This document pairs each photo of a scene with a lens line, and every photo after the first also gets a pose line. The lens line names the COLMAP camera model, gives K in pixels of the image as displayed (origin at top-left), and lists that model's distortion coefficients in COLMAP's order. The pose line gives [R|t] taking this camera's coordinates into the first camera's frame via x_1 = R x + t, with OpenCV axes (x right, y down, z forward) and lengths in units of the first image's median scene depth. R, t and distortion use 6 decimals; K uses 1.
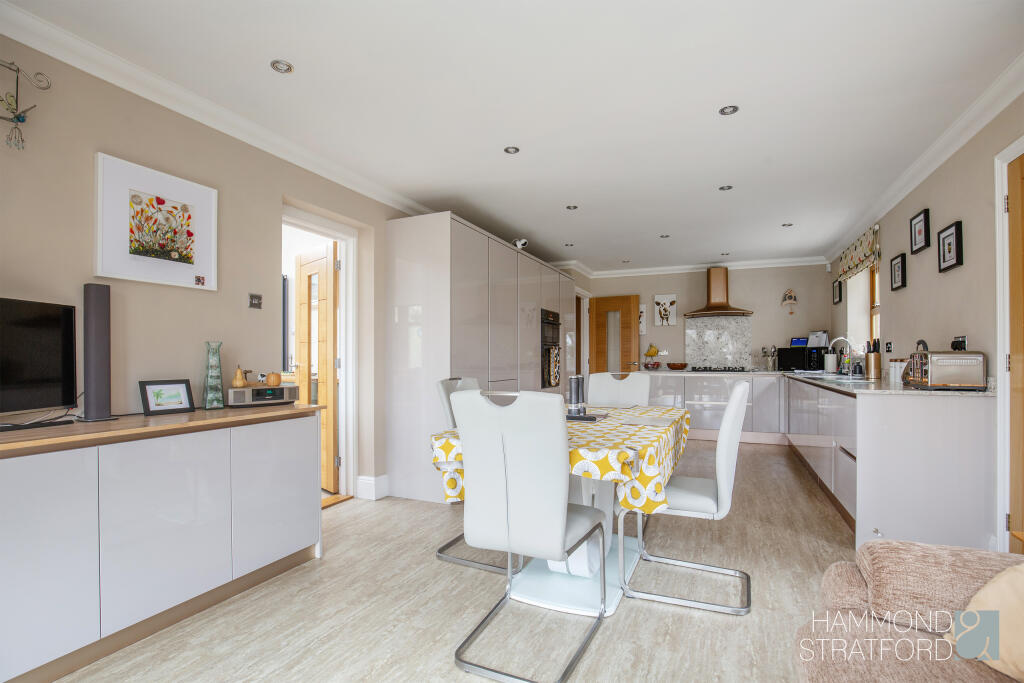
lens RADIAL K [[486.1, 0, 513.7], [0, 486.1, 350.9], [0, 0, 1]] dist [-0.003426, -0.000133]
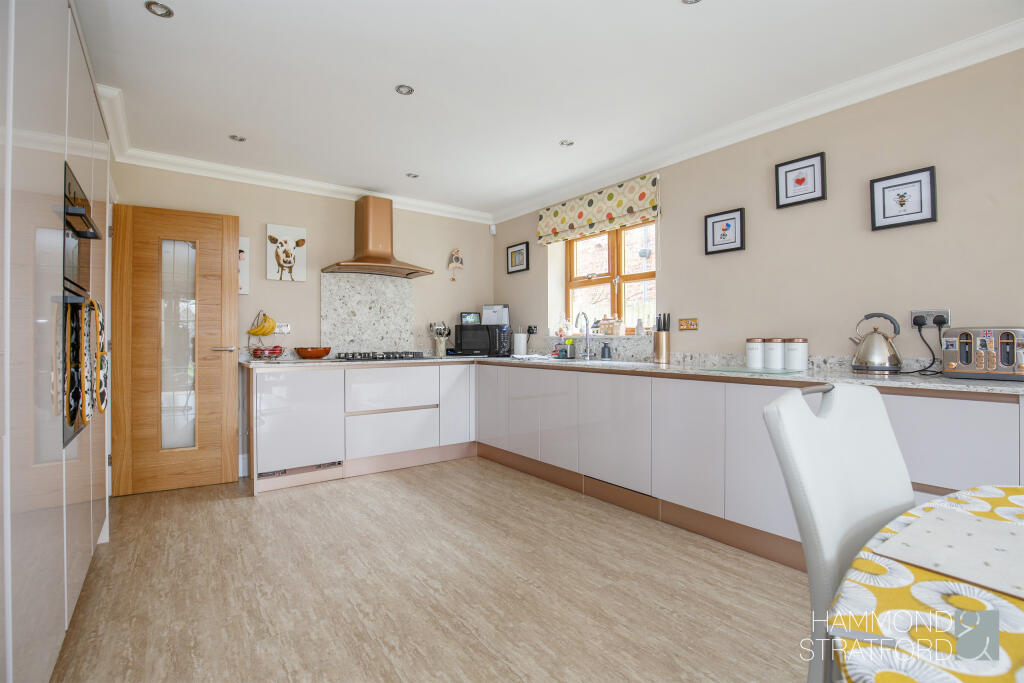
lens RADIAL K [[486.1, 0, 512.0], [0, 486.1, 332.4], [0, 0, 1]] dist [-0.003426, -0.000133]
pose [[0.494157, 0.011806, 0.869293, -0.050143], [-0.011376, 0.999910, -0.007113, 0.009092], [-0.869298, -0.006374, 0.494247, 0.522350]]
